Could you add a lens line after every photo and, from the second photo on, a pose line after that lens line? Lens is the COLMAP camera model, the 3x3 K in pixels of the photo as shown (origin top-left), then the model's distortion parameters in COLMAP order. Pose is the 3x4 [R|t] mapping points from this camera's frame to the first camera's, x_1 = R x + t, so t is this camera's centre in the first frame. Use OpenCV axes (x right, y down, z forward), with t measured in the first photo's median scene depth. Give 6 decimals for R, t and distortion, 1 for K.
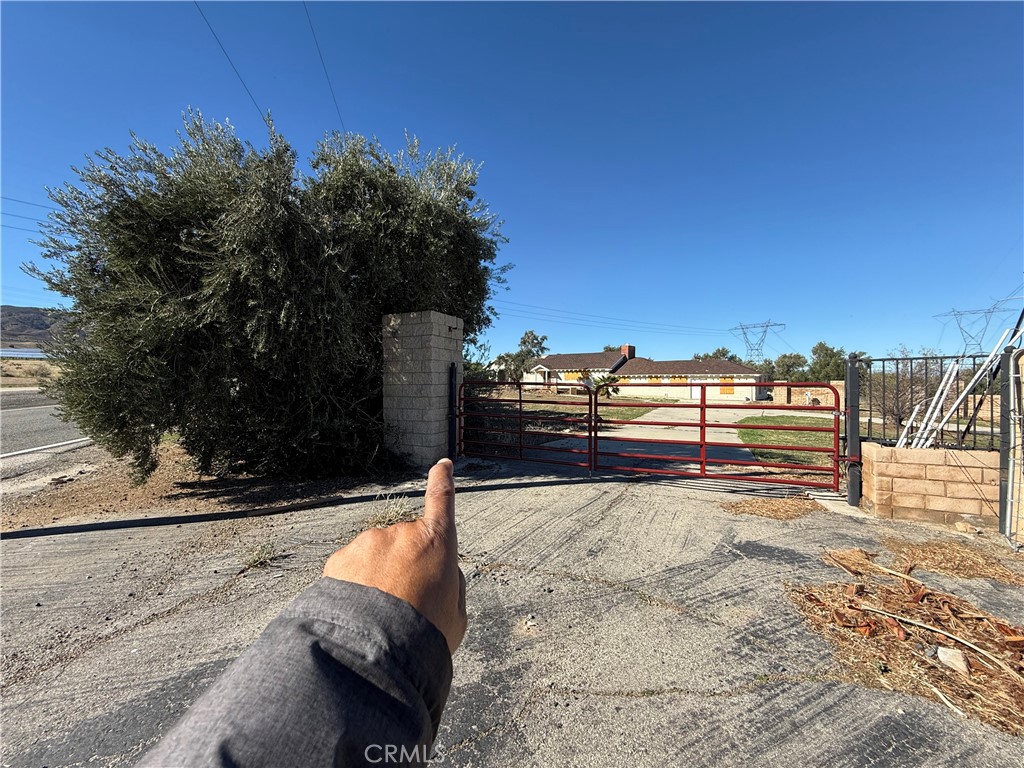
lens RADIAL K [[413.3, 0, 507.1], [0, 413.3, 385.9], [0, 0, 1]] dist [0.004134, -0.001017]
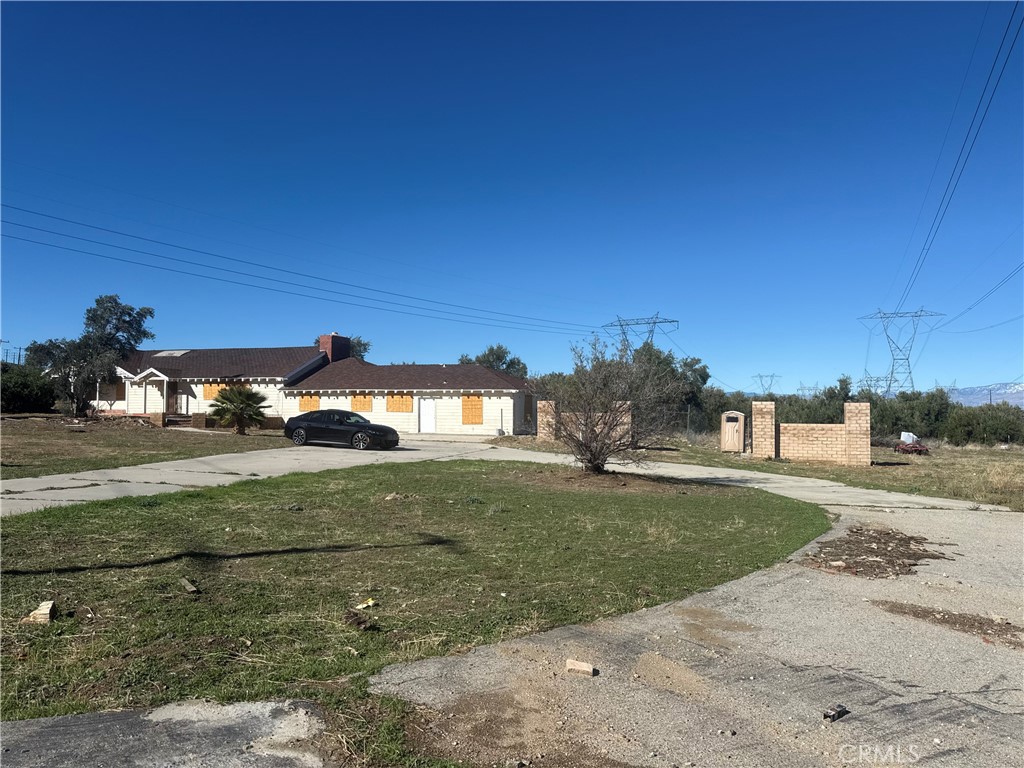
lens RADIAL K [[728.1, 0, 511.4], [0, 728.1, 388.7], [0, 0, 1]] dist [0.059502, -0.000314]
pose [[0.943784, 0.013423, 0.330292, 1.428399], [-0.000771, 0.999262, -0.038407, 0.055137], [-0.330563, 0.035994, 0.943097, 0.219332]]
